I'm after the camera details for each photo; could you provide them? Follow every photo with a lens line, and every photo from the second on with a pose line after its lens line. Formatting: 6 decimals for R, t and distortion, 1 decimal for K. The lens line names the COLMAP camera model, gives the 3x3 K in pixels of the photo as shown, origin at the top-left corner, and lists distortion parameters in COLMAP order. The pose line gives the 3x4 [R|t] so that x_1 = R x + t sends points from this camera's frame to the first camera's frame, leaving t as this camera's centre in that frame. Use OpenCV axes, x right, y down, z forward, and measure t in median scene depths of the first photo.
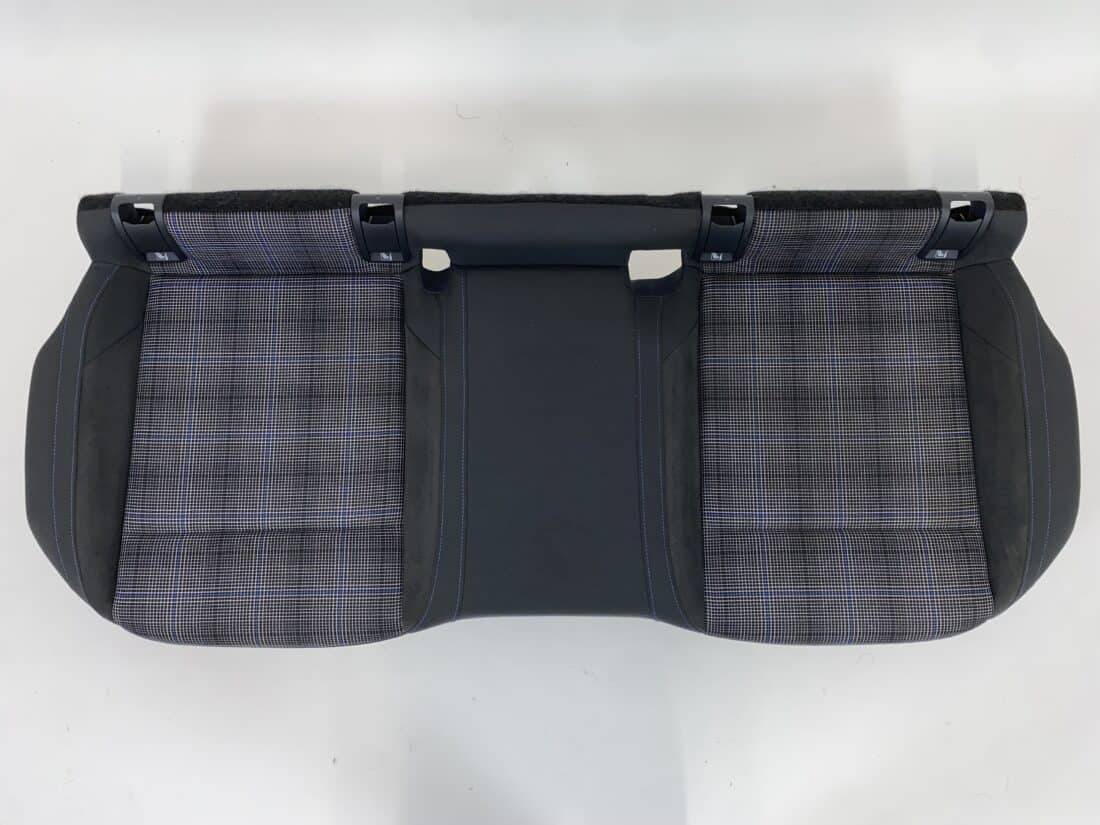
lens RADIAL K [[821.4, 0, 542.3], [0, 821.4, 412.0], [0, 0, 1]] dist [0.061965, -0.089336]
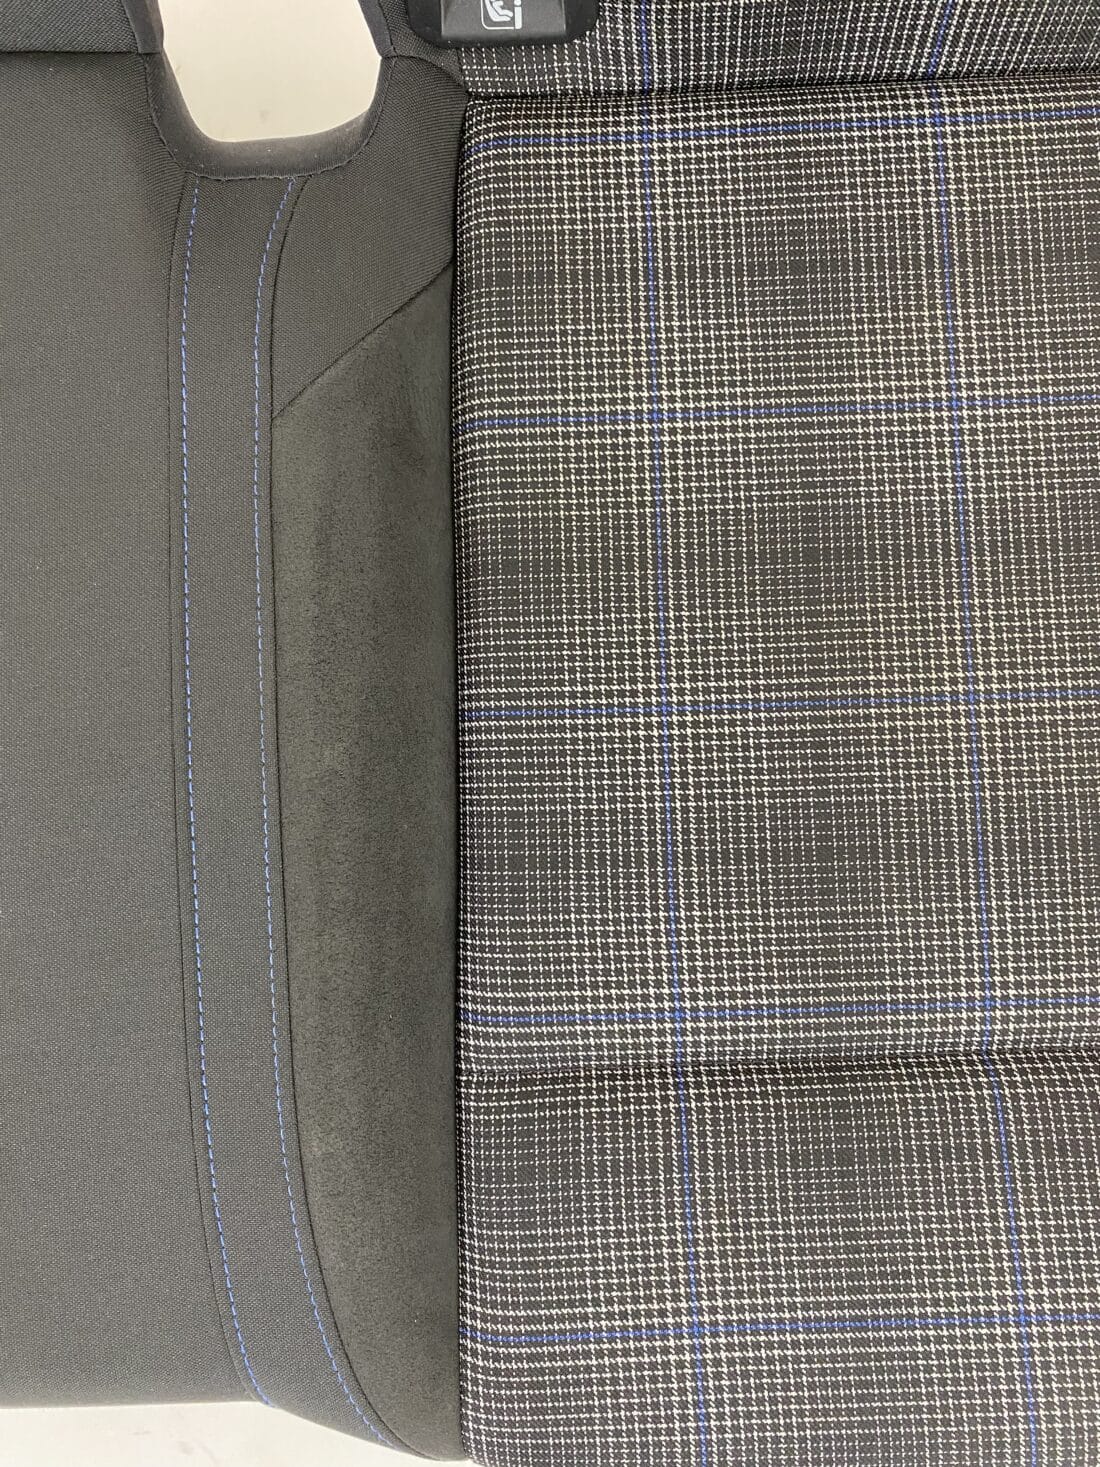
lens RADIAL K [[1095.4, 0, 554.4], [0, 1095.4, 739.9], [0, 0, 1]] dist [0.061965, -0.089336]
pose [[0.999197, -0.039469, -0.006862, 0.223660], [0.039894, 0.995961, 0.080440, 0.011358], [0.003659, -0.080649, 0.996736, 0.643916]]
